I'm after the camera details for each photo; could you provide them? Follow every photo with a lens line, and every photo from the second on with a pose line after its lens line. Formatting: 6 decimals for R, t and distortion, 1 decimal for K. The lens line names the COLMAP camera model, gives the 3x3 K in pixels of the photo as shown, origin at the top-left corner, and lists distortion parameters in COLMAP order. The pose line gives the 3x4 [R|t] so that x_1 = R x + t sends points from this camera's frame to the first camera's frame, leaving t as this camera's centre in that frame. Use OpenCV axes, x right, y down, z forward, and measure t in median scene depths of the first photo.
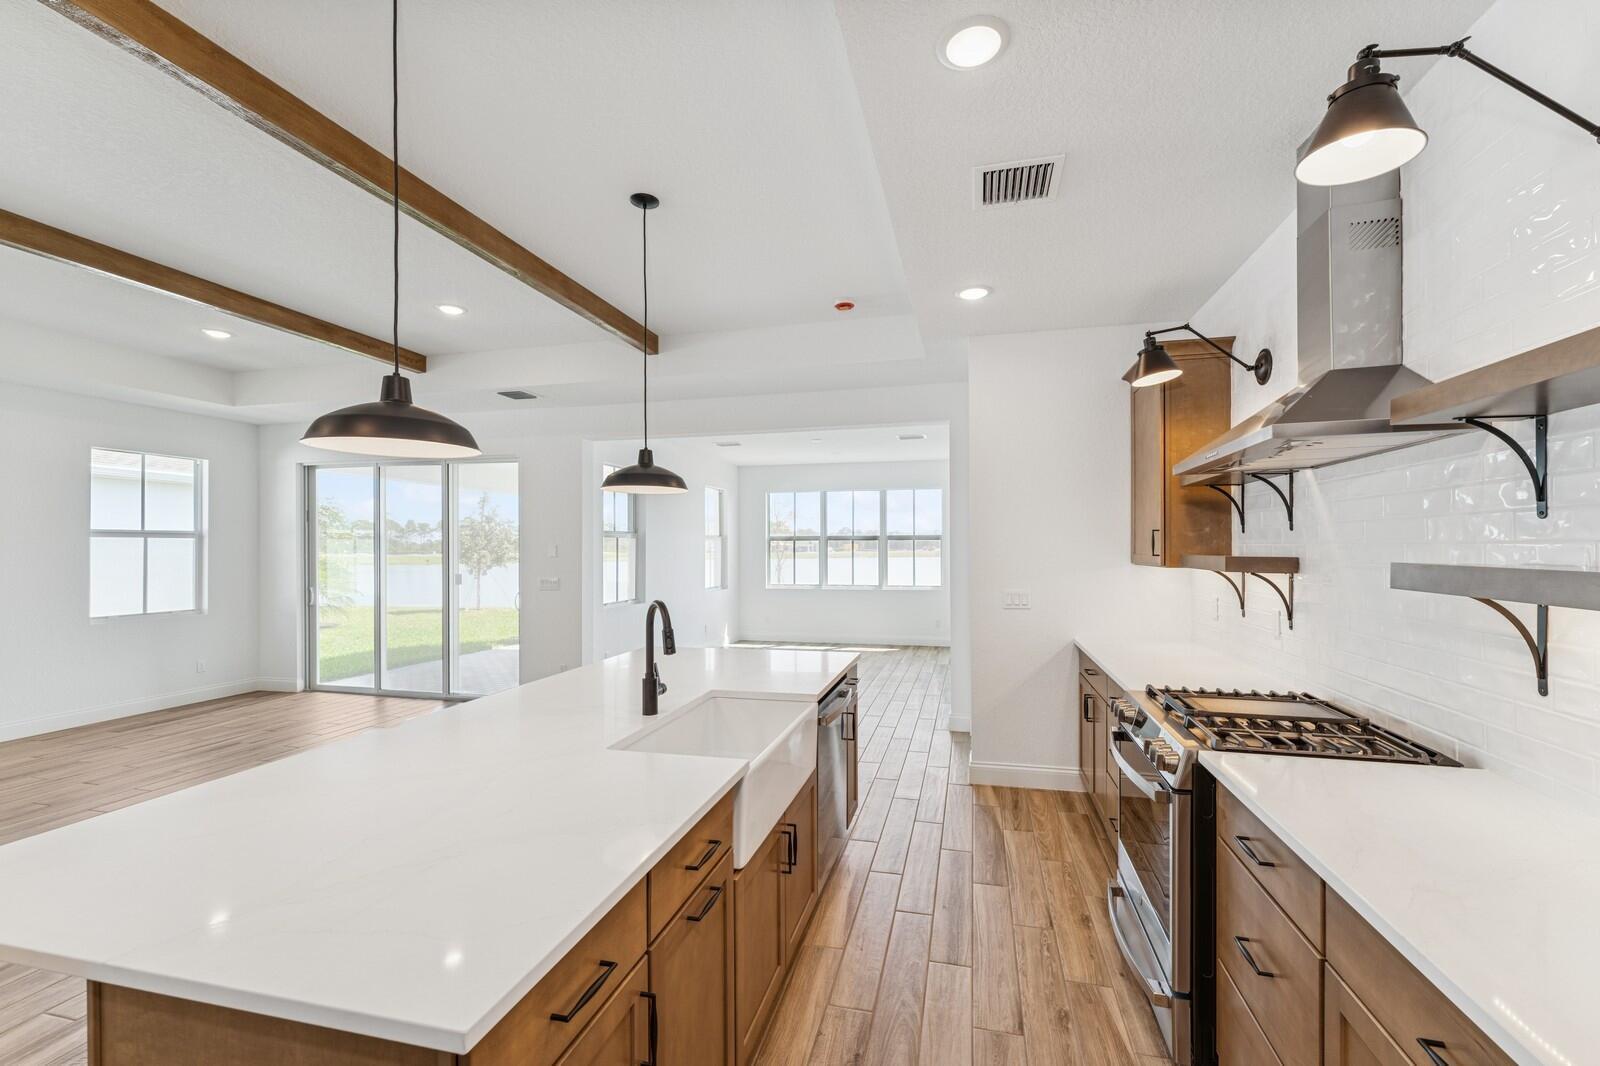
lens RADIAL K [[654.0, 0, 807.7], [0, 654.0, 549.1], [0, 0, 1]] dist [0.009904, 0.000151]
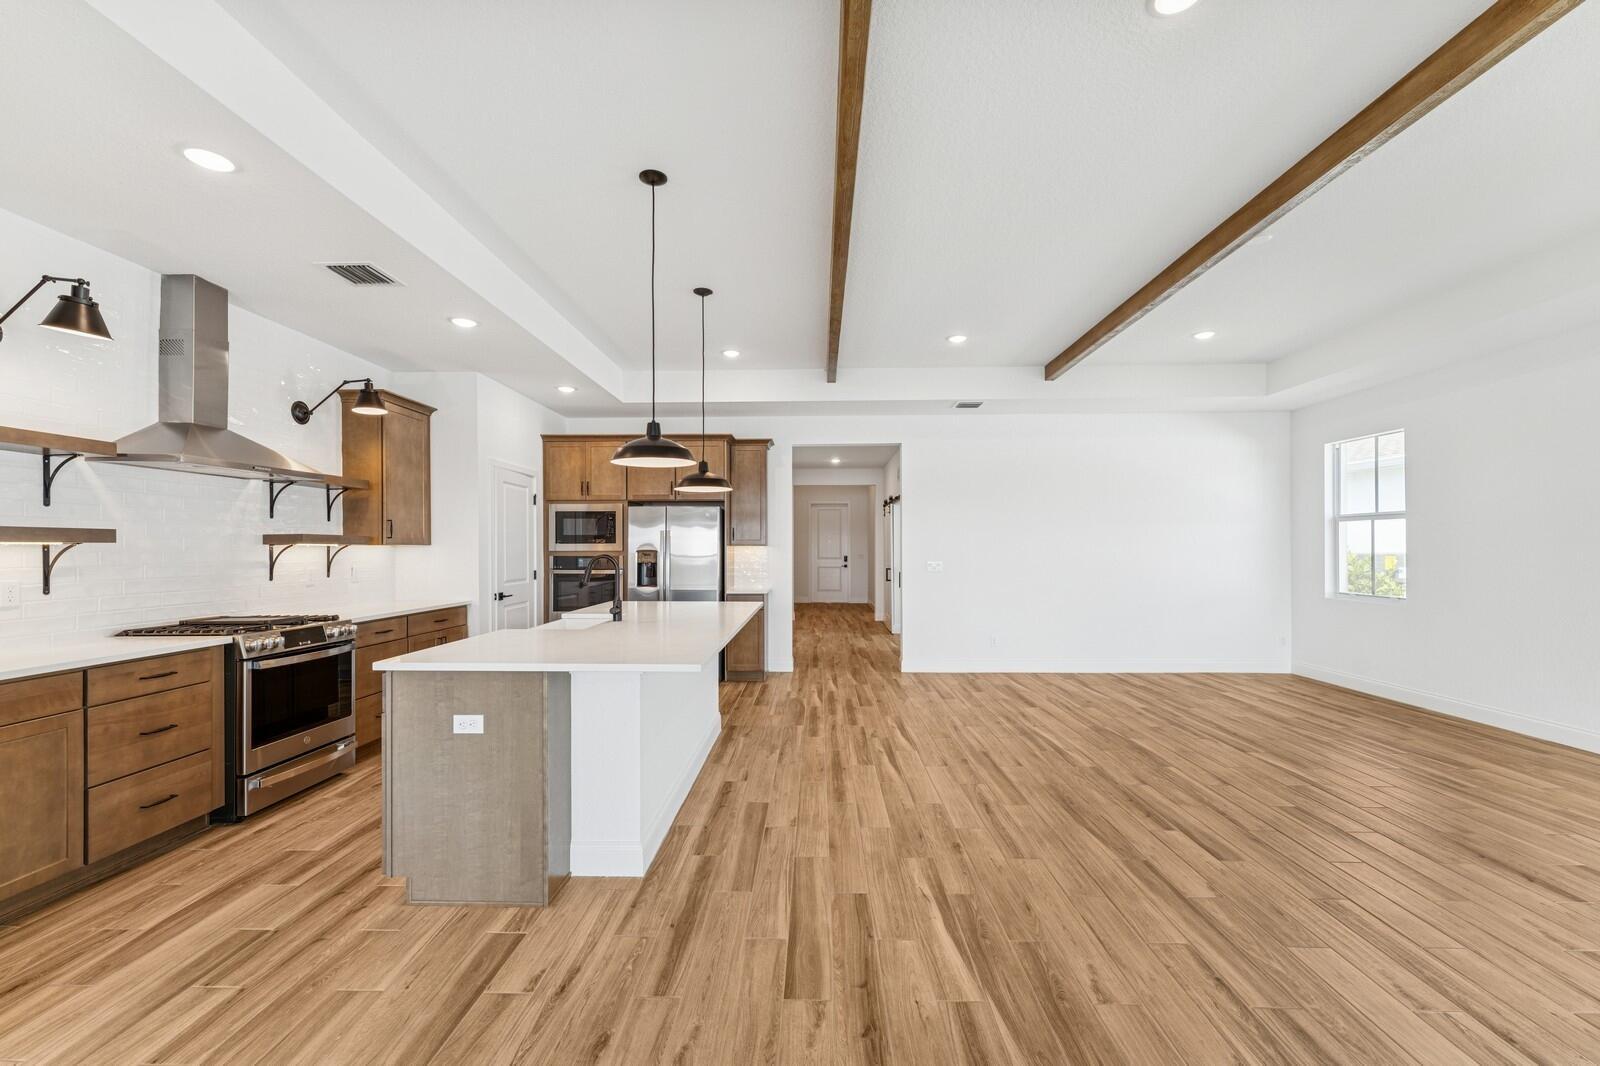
lens RADIAL K [[639.8, 0, 787.0], [0, 639.8, 547.1], [0, 0, 1]] dist [0.000710, -0.000318]
pose [[-0.979142, 0.005278, -0.203110, -0.258914], [0.004810, 0.999985, 0.002798, 0.040387], [0.203122, 0.001762, -0.979152, 2.116562]]
